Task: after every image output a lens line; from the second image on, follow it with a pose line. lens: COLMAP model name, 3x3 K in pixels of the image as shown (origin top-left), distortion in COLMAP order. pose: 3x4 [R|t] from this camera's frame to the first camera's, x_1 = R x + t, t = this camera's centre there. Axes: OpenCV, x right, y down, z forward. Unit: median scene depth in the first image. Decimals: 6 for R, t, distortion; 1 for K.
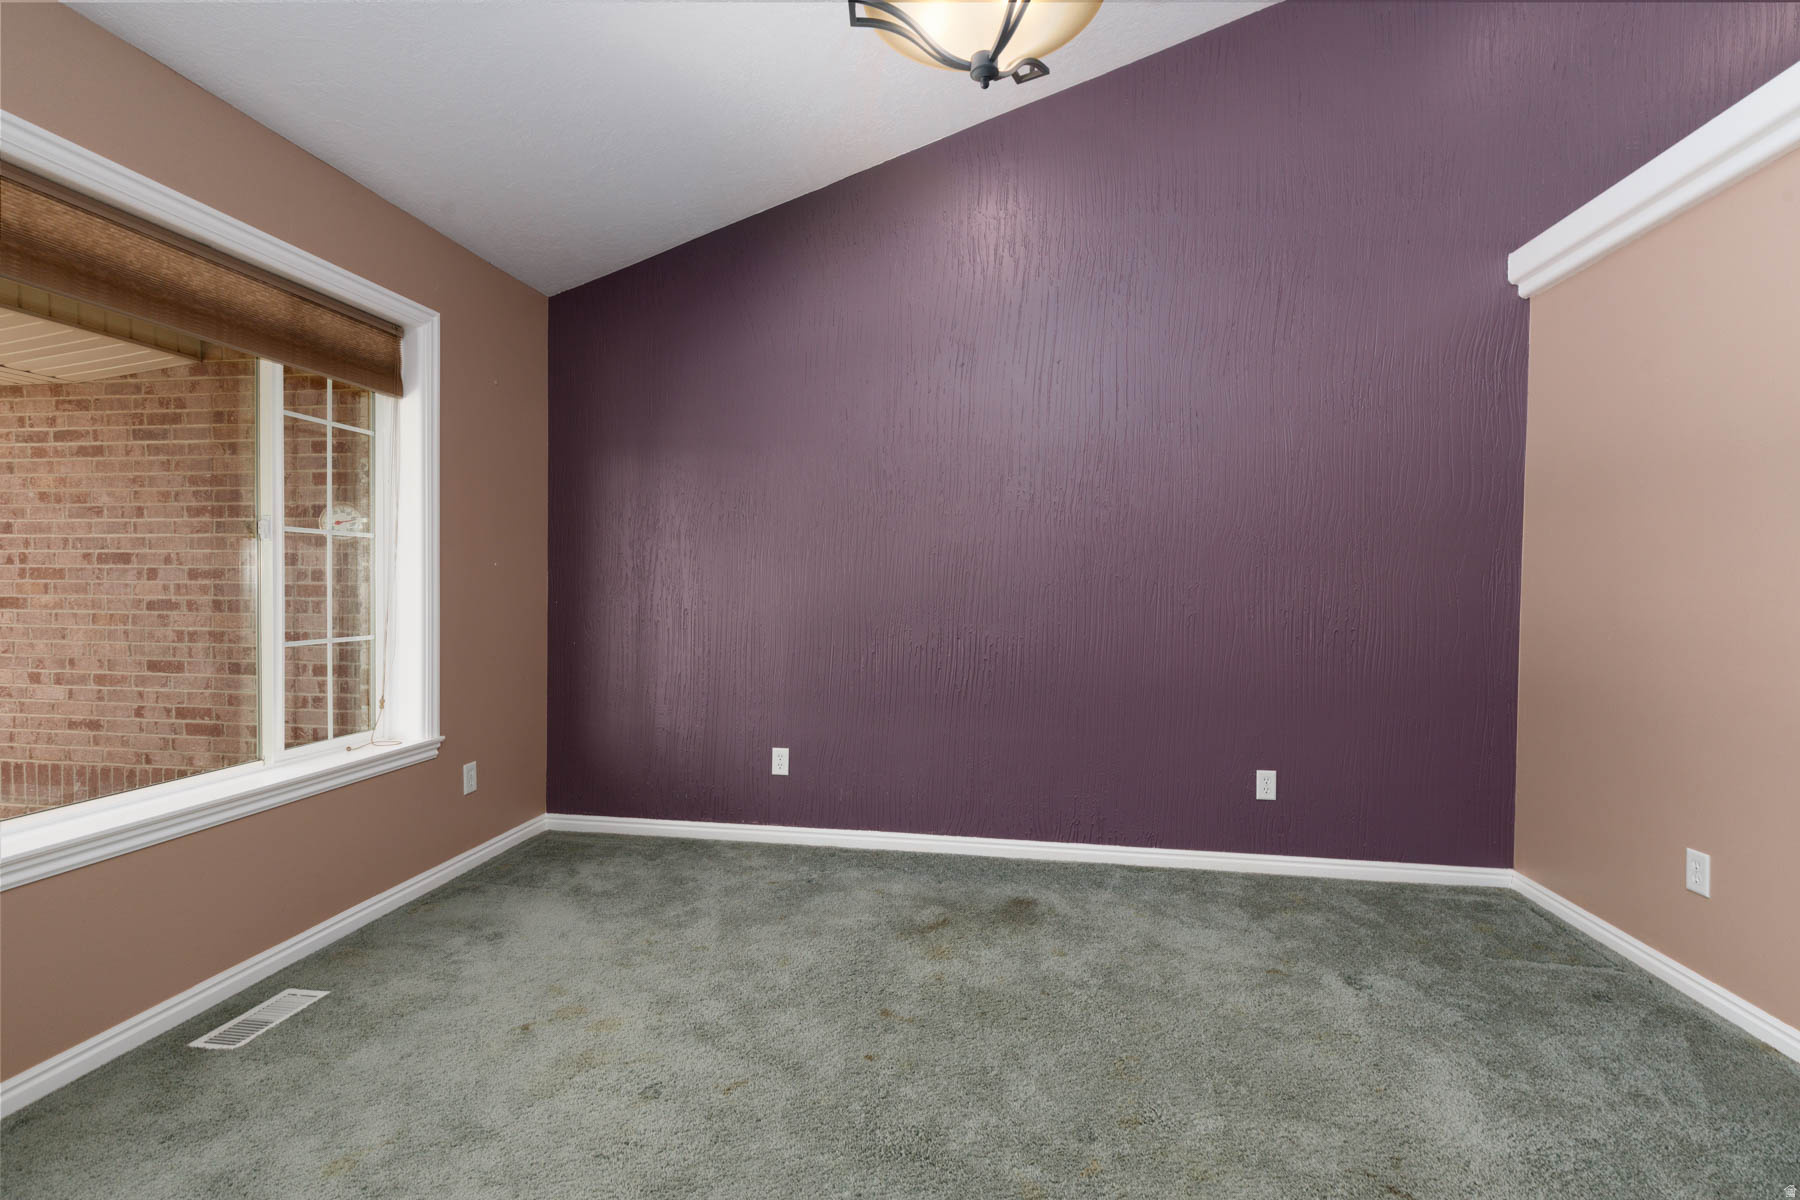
lens RADIAL K [[806.2, 0, 896.5], [0, 806.2, 599.6], [0, 0, 1]] dist [0.010004, -0.002484]
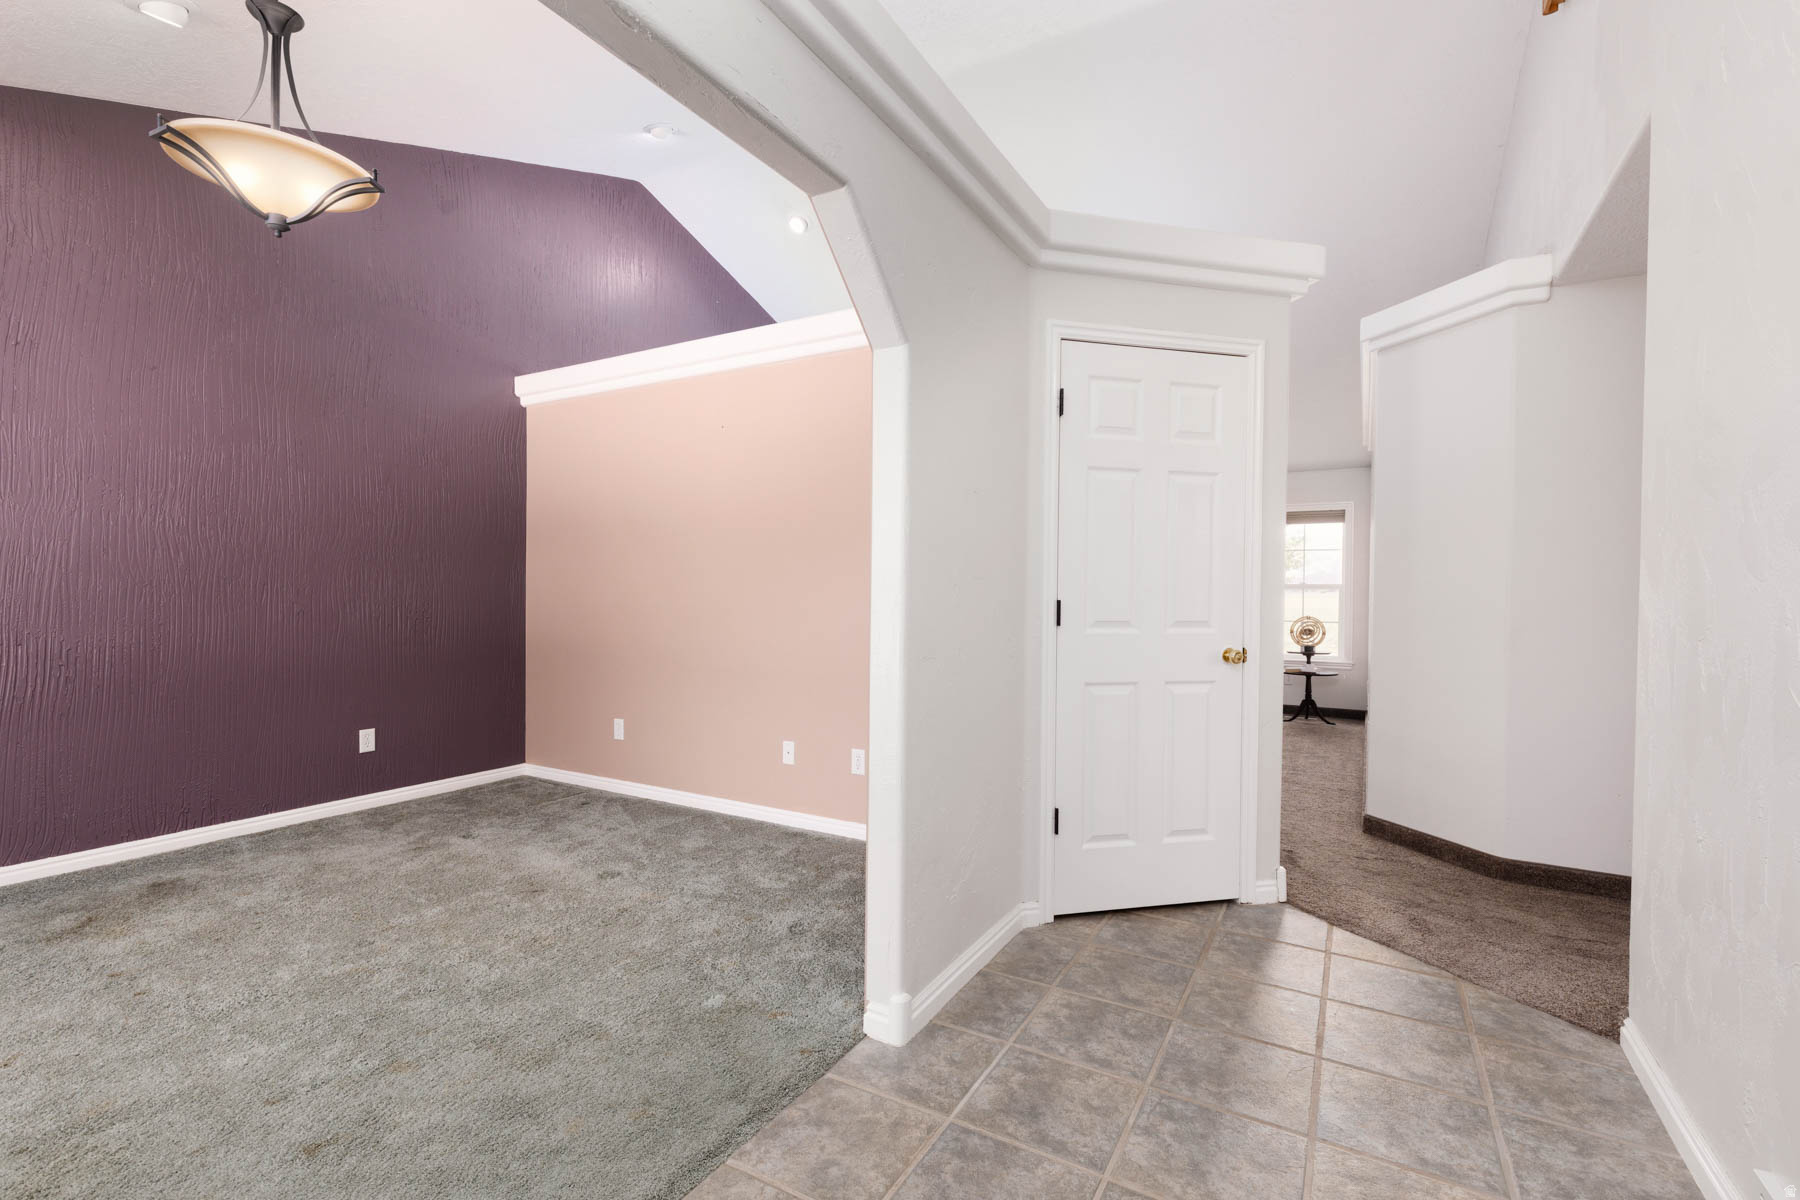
lens RADIAL K [[806.2, 0, 903.1], [0, 806.2, 603.0], [0, 0, 1]] dist [0.005985, -0.000750]
pose [[0.373290, -0.023582, 0.927415, -0.456984], [0.015627, 0.999695, 0.019130, -0.002073], [-0.927583, 0.007351, 0.373545, -0.305705]]
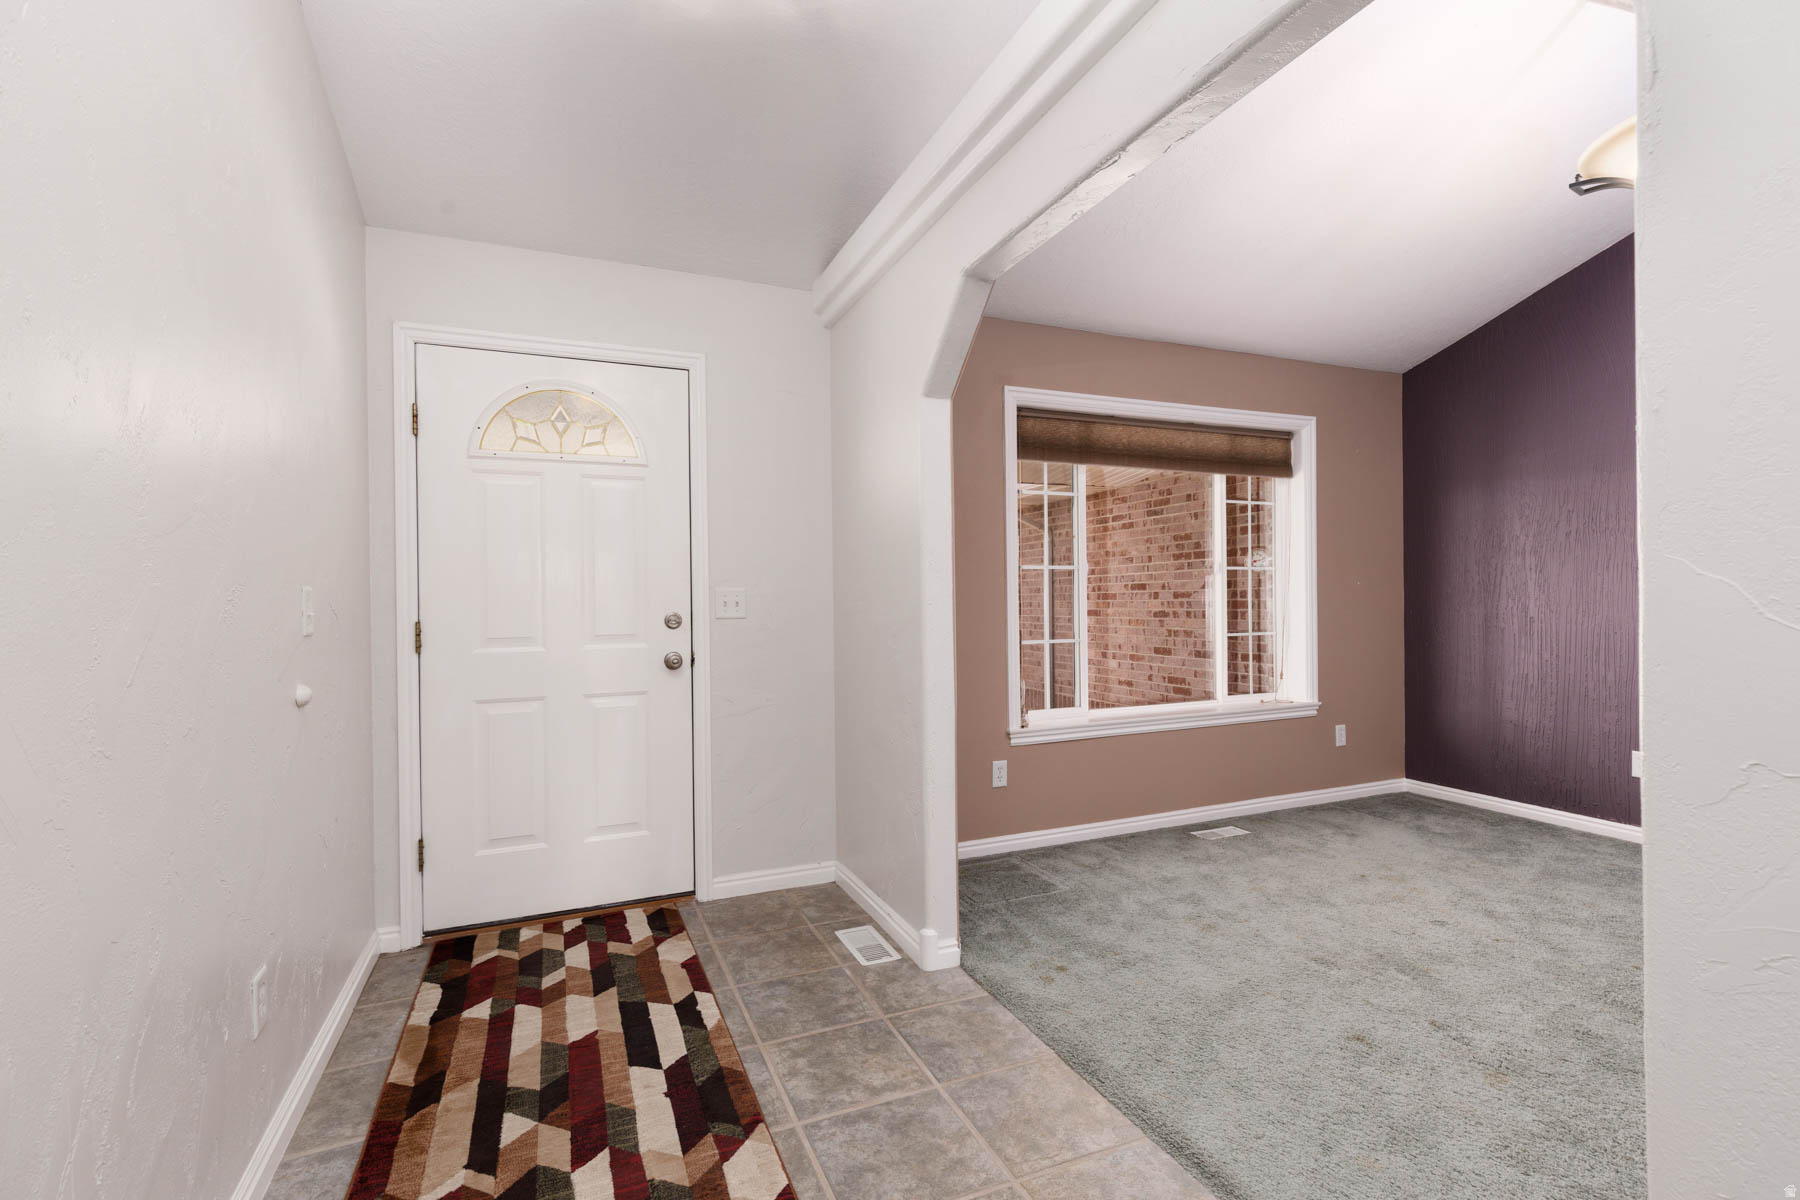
lens RADIAL K [[782.7, 0, 900.0], [0, 782.7, 600.0], [0, 0, 1]] dist [0.006852, -0.000278]
pose [[0.512776, -0.014912, -0.858393, 0.290841], [-0.000382, 0.999845, -0.017597, 0.009121], [0.858522, 0.009351, 0.512691, -0.411782]]
